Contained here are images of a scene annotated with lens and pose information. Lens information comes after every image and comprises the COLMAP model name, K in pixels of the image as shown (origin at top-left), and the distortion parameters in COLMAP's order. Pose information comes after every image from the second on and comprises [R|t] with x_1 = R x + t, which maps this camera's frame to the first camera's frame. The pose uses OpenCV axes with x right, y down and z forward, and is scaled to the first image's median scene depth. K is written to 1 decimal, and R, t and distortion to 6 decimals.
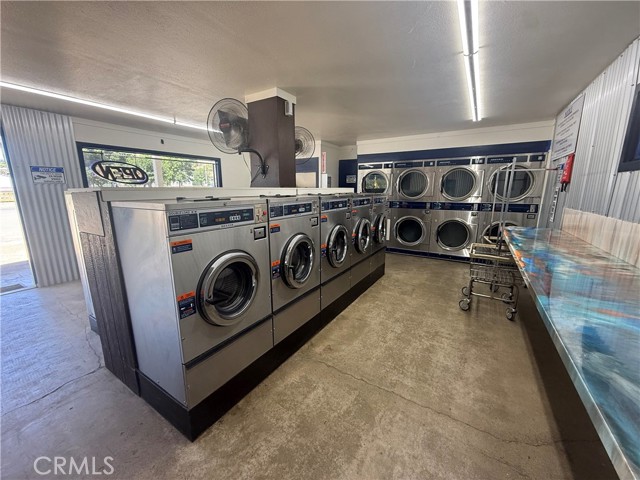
lens RADIAL K [[254.4, 0, 319.0], [0, 254.4, 240.2], [0, 0, 1]] dist [0.000020, -0.000410]
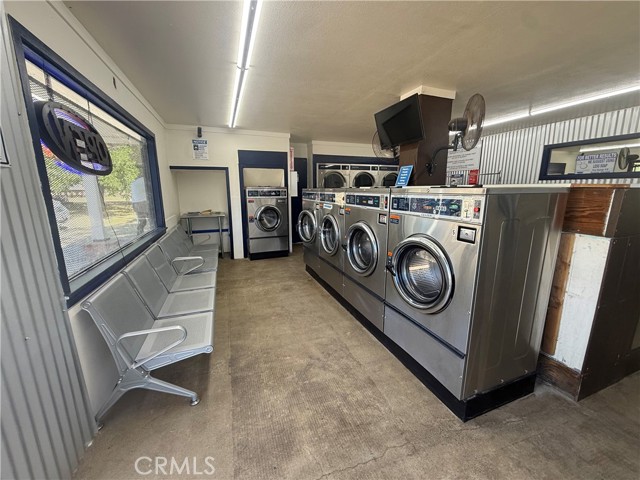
lens RADIAL K [[254.4, 0, 318.4], [0, 254.4, 239.8], [0, 0, 1]] dist [0.000020, -0.000410]
pose [[0.608600, -0.156889, 0.777812, -1.327929], [0.158897, 0.984499, 0.074250, -0.147060], [-0.777405, 0.078404, 0.624095, 0.765341]]
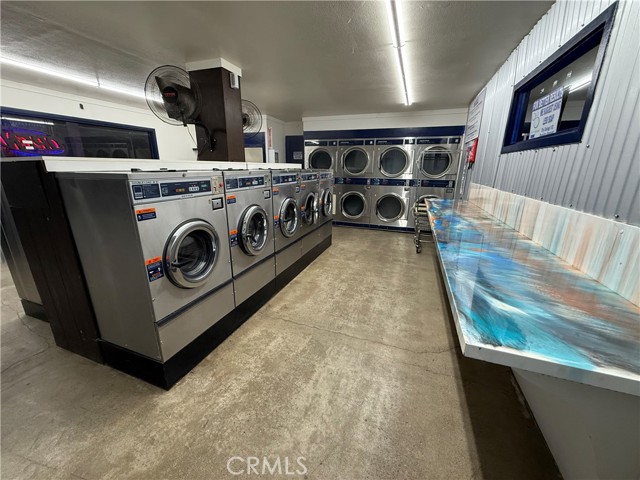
lens RADIAL K [[254.4, 0, 319.3], [0, 254.4, 239.5], [0, 0, 1]] dist [0.000020, -0.000410]
pose [[0.978922, -0.043109, 0.199634, -0.018997], [0.026521, 0.996025, 0.085036, 0.024872], [-0.202506, -0.077949, 0.976174, -0.087470]]
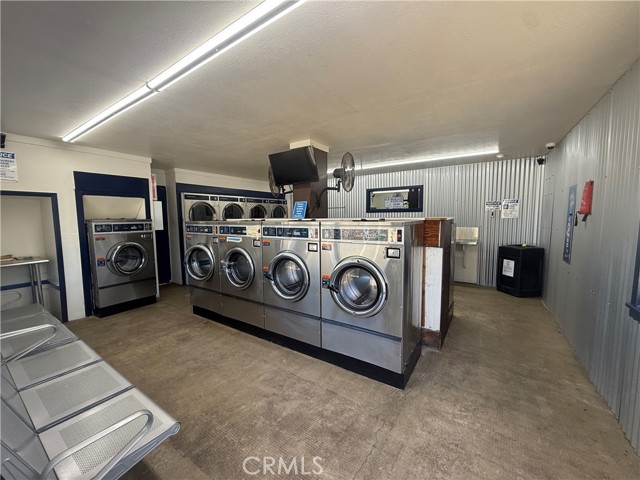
lens RADIAL K [[254.4, 0, 318.9], [0, 254.4, 240.0], [0, 0, 1]] dist [0.000020, -0.000410]
pose [[0.033174, -0.089436, 0.995440, -1.480898], [0.207425, 0.974918, 0.080680, -0.209918], [-0.977688, 0.203802, 0.050894, 0.999618]]
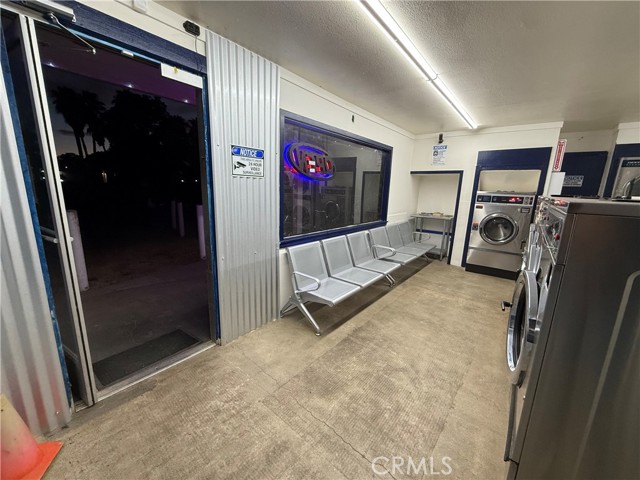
lens RADIAL K [[254.4, 0, 318.7], [0, 254.4, 239.6], [0, 0, 1]] dist [0.000020, -0.000410]
pose [[0.991627, 0.055928, -0.116396, -1.022804], [-0.055639, 0.998434, 0.005733, -0.106732], [0.116534, 0.000791, 0.993186, 0.527259]]
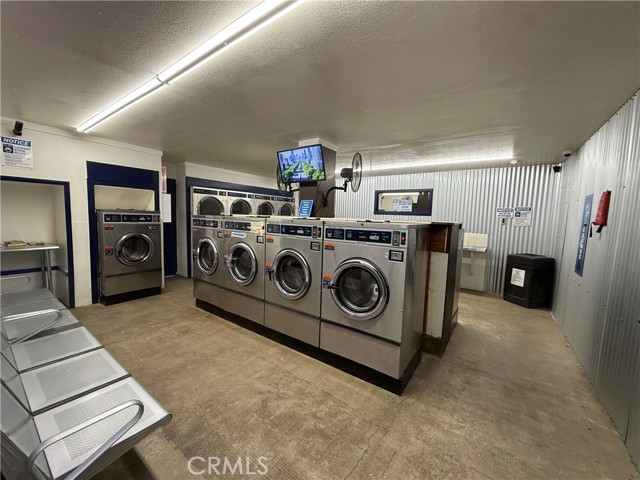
lens RADIAL K [[254.4, 0, 318.9], [0, 254.4, 239.9], [0, 0, 1]] dist [0.000020, -0.000410]
pose [[0.066679, -0.088801, 0.993815, -1.472797], [0.164076, 0.983448, 0.076866, -0.205574], [-0.984192, 0.157935, 0.080146, 0.986160]]
